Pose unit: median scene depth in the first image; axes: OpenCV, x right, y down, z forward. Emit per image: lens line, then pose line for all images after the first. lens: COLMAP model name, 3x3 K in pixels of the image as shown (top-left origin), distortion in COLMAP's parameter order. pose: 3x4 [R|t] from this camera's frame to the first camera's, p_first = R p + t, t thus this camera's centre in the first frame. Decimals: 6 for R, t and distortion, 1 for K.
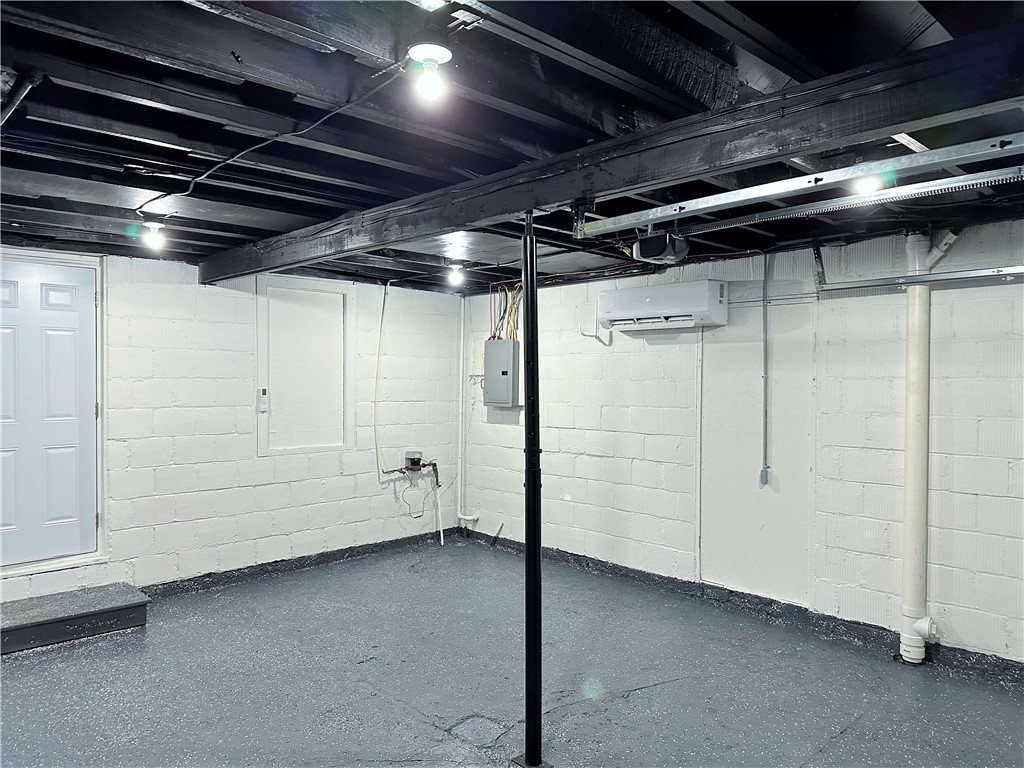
lens RADIAL K [[714.9, 0, 512.0], [0, 714.9, 384.0], [0, 0, 1]] dist [0.192817, -0.343425]
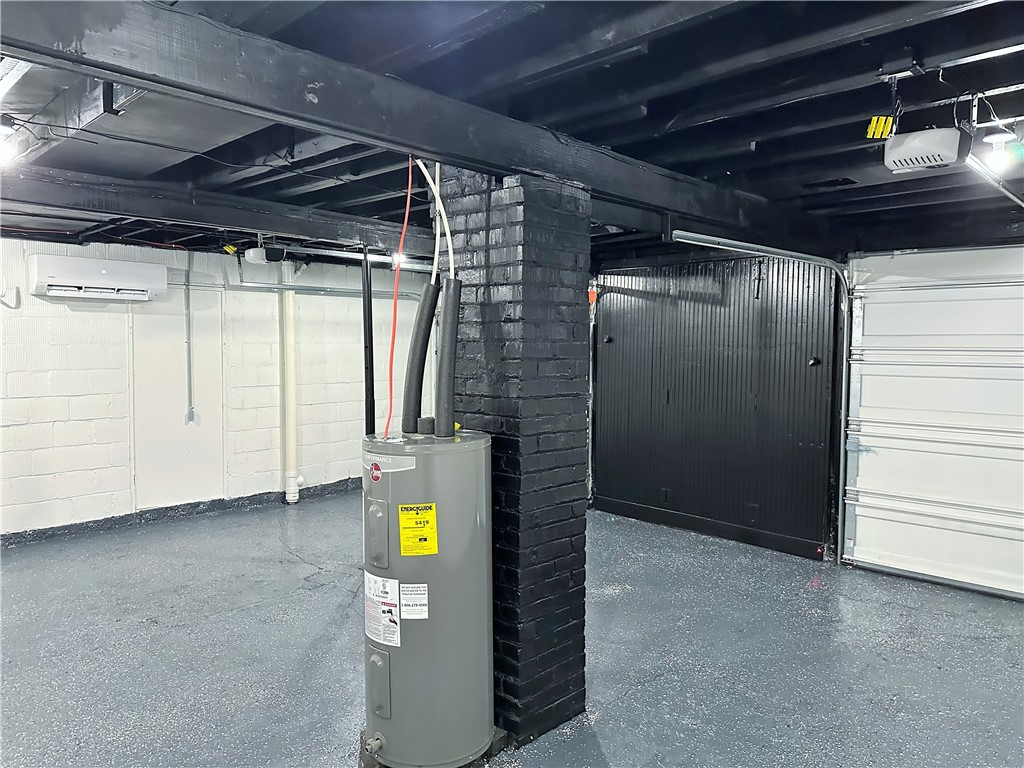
lens RADIAL K [[726.5, 0, 512.0], [0, 726.5, 384.0], [0, 0, 1]] dist [0.064137, -0.065120]
pose [[-0.048361, -0.057687, 0.997163, -1.054428], [0.007391, 0.998283, 0.058111, -0.006676], [-0.998803, 0.010180, -0.047851, 0.467711]]
